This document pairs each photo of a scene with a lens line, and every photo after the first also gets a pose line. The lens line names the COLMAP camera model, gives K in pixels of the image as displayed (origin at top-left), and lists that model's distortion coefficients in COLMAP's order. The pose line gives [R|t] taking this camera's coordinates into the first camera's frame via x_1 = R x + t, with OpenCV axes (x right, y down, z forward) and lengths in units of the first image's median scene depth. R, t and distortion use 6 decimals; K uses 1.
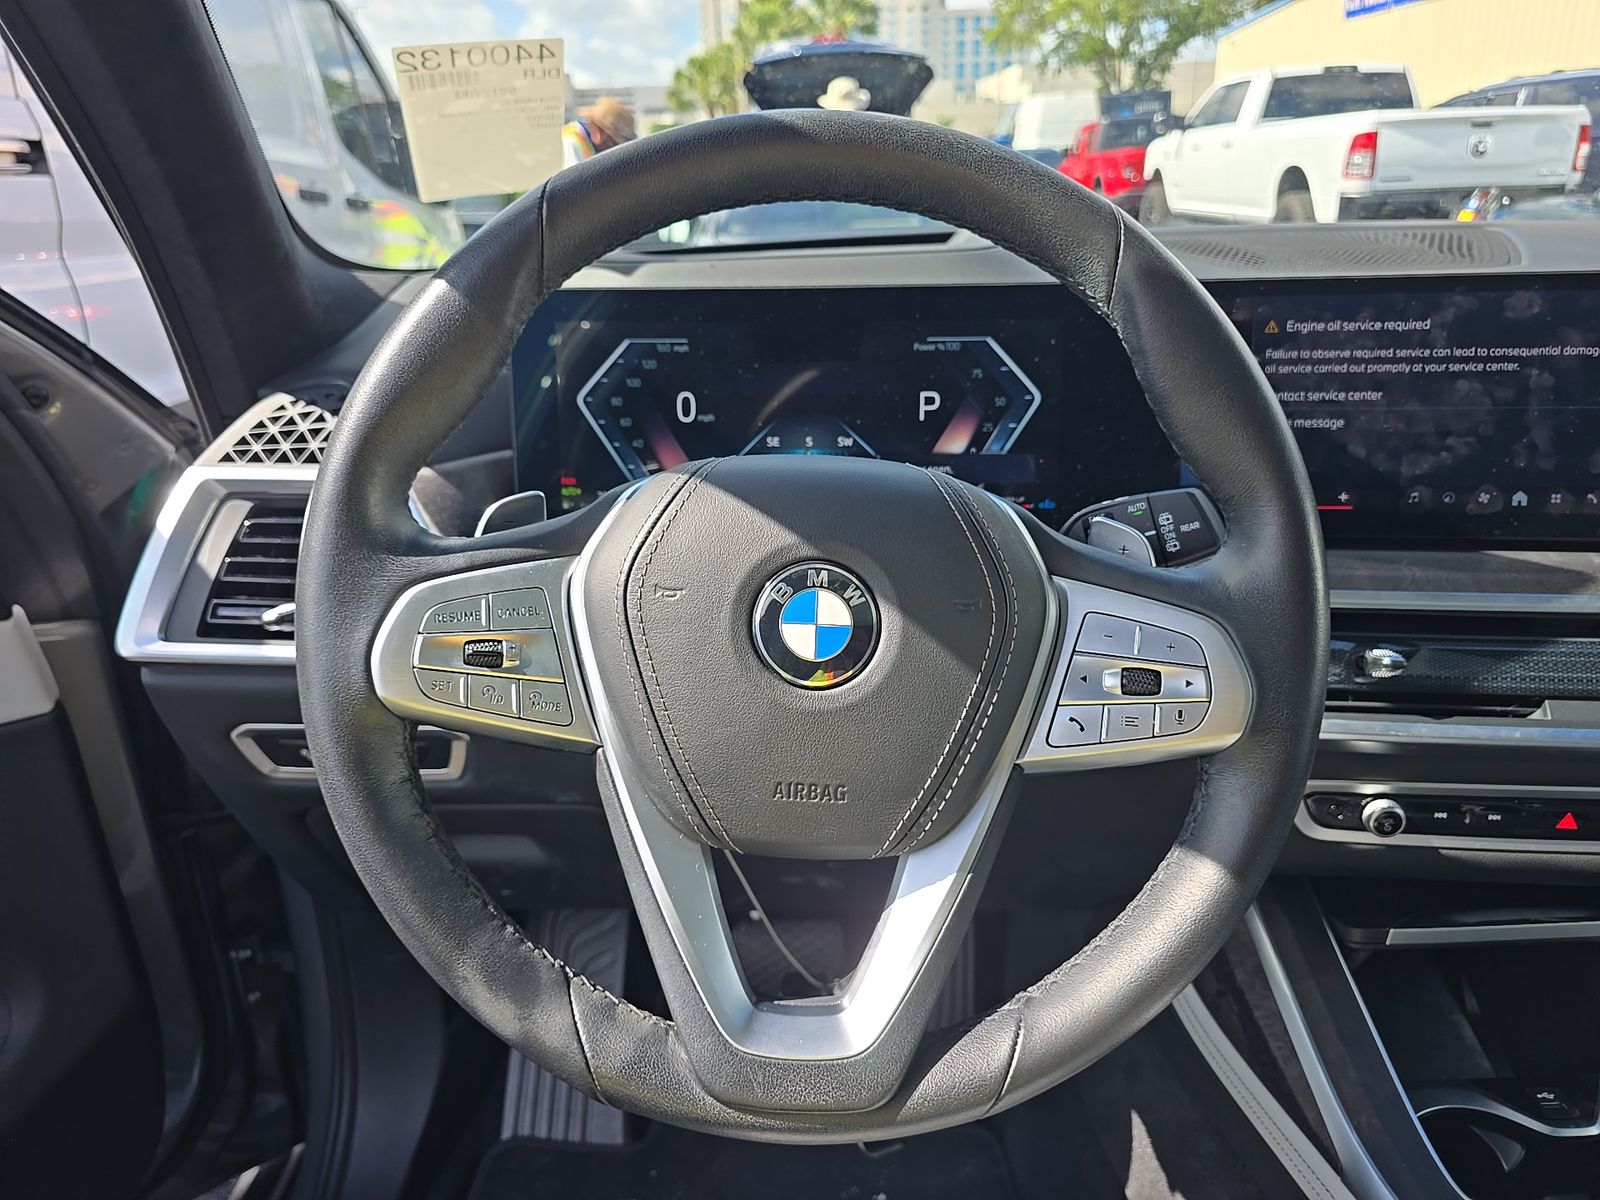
lens RADIAL K [[1085.2, 0, 796.7], [0, 1085.2, 602.5], [0, 0, 1]] dist [0.022581, -0.019606]
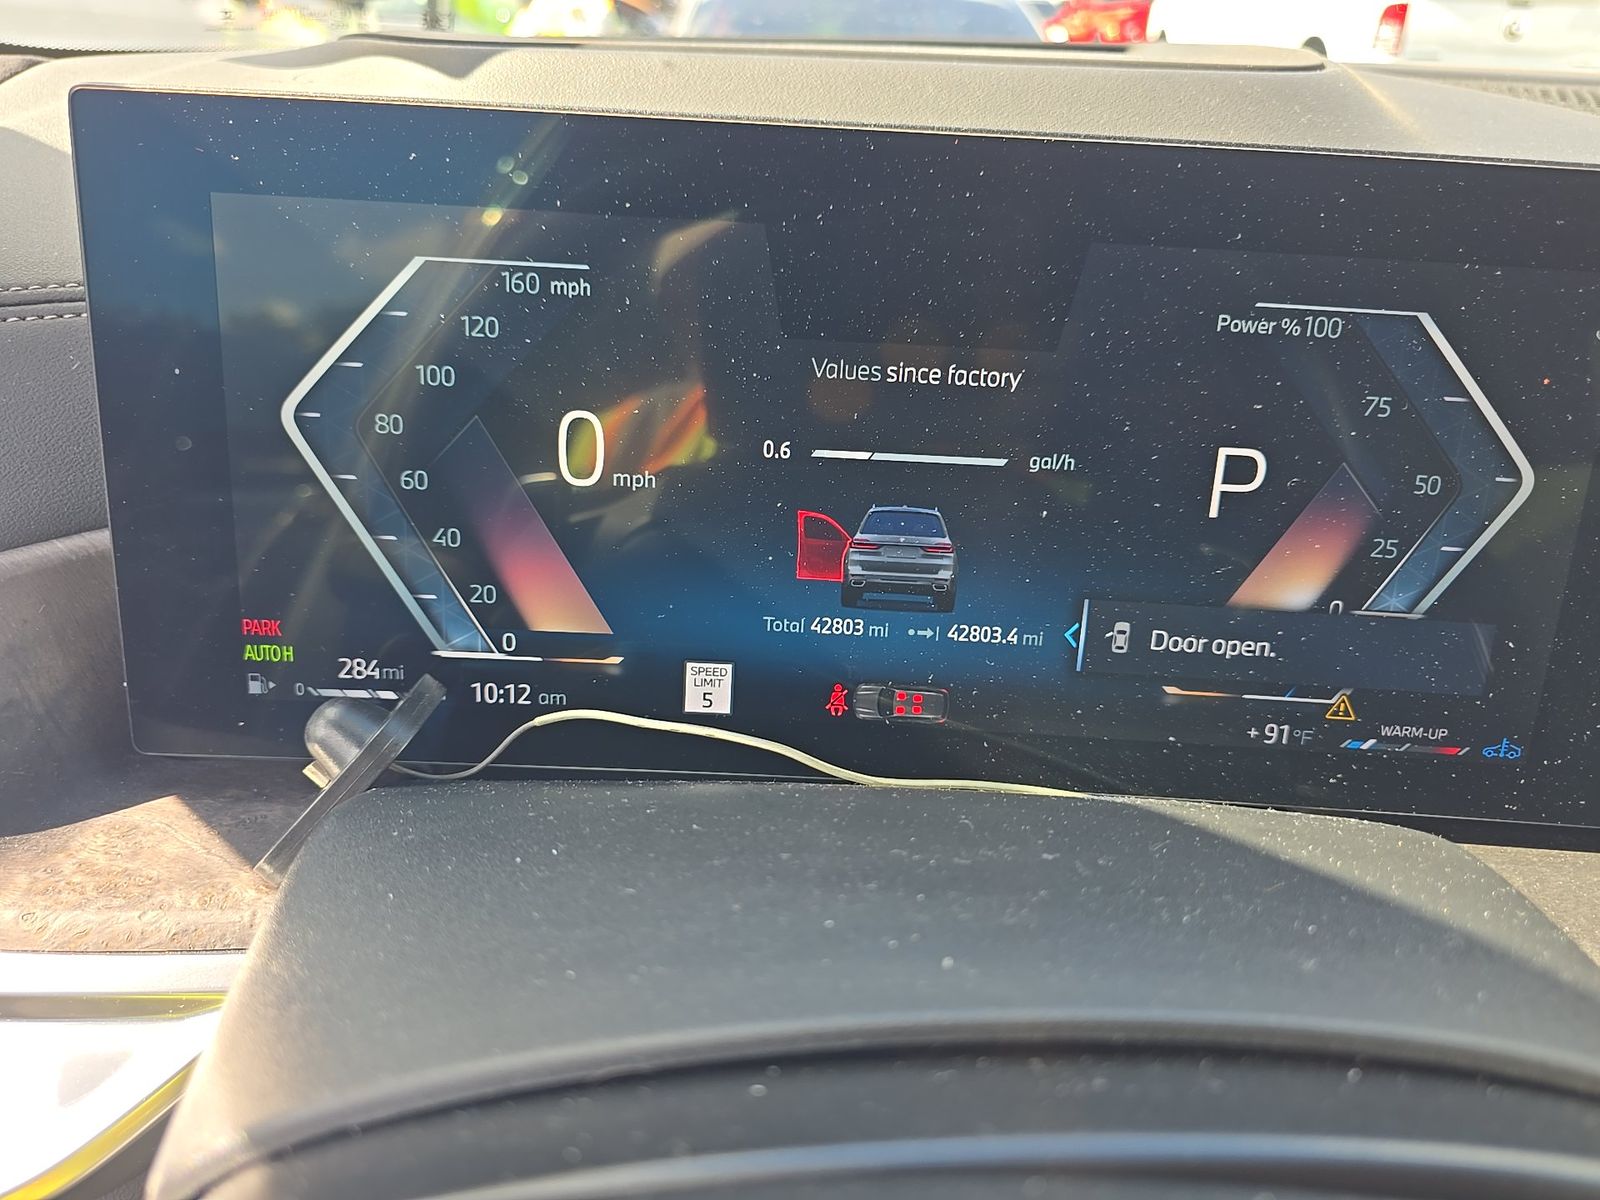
lens RADIAL K [[1085.2, 0, 809.7], [0, 1085.2, 591.1], [0, 0, 1]] dist [0.022581, -0.019606]
pose [[0.996986, 0.042621, 0.064831, -0.048861], [-0.049692, 0.992501, 0.111680, -0.183550], [-0.059585, -0.114565, 0.991627, 0.649336]]
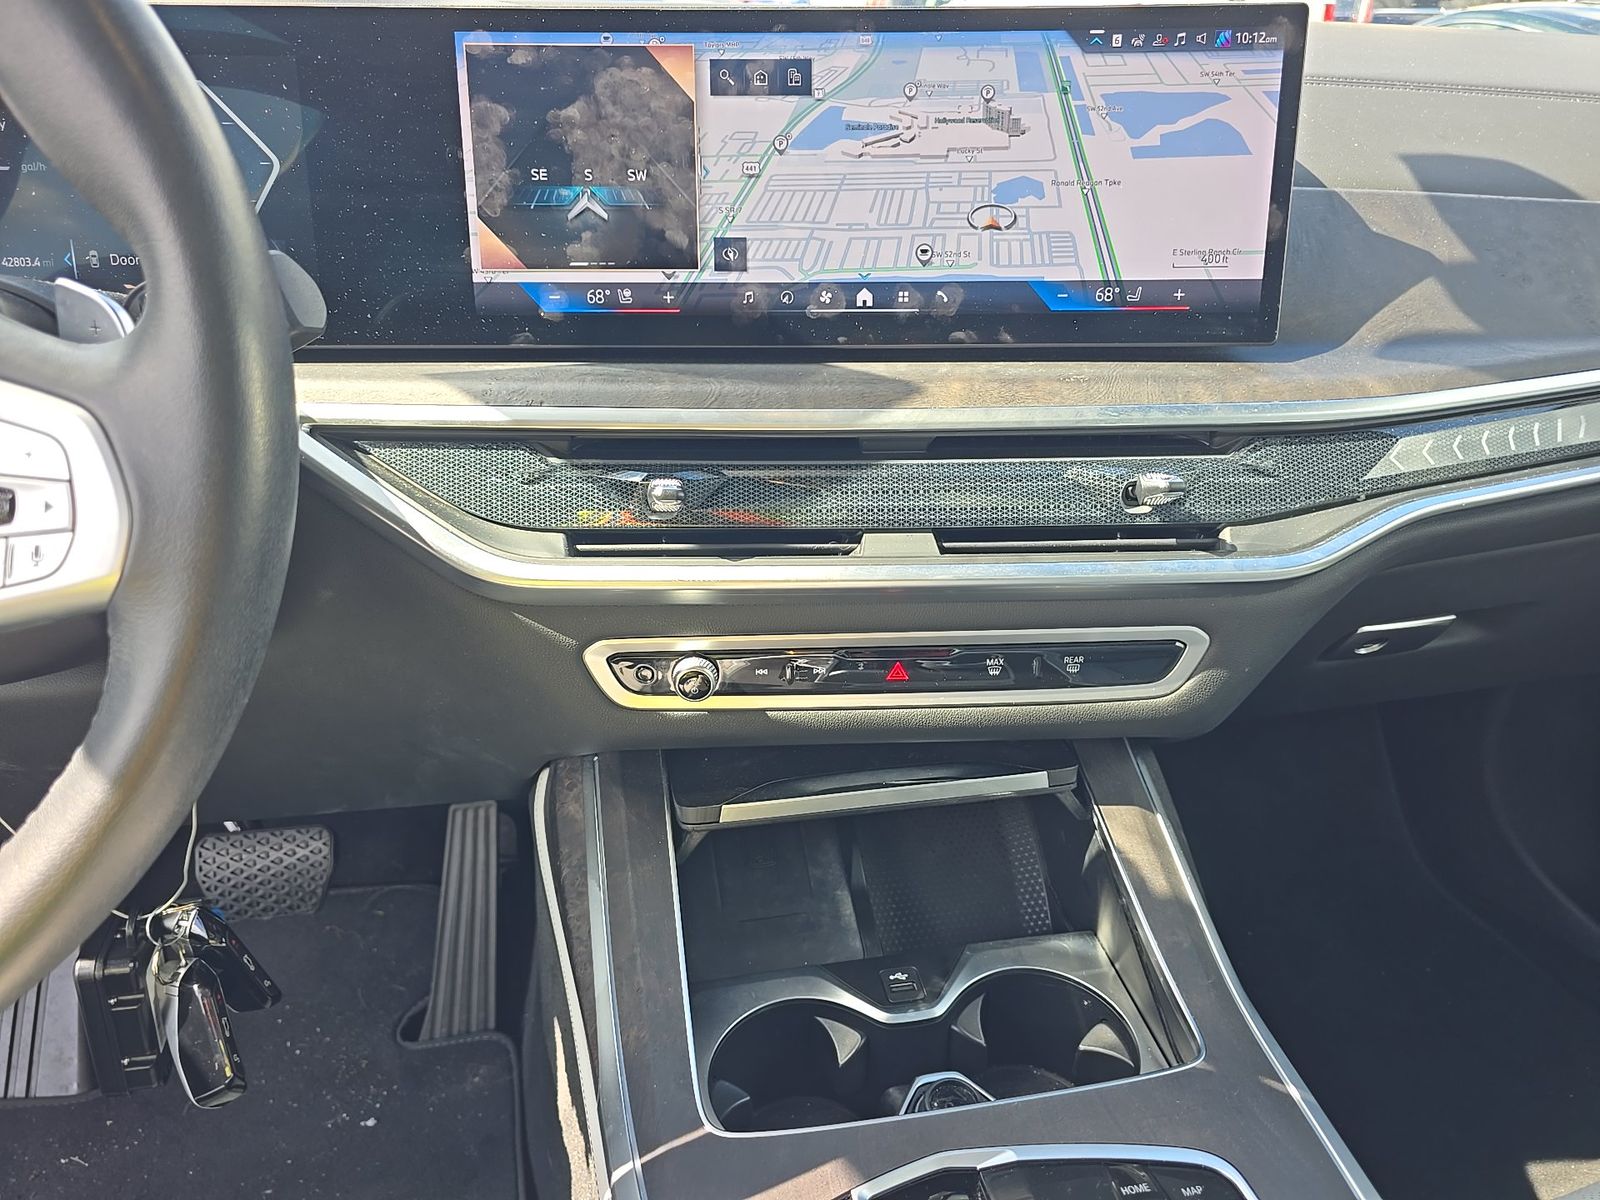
lens RADIAL K [[1085.2, 0, 794.6], [0, 1085.2, 603.0], [0, 0, 1]] dist [0.022581, -0.019606]
pose [[0.989318, -0.042086, 0.139566, 0.466981], [0.027402, 0.994041, 0.105511, 0.047826], [-0.143174, -0.100559, 0.984575, 0.152565]]
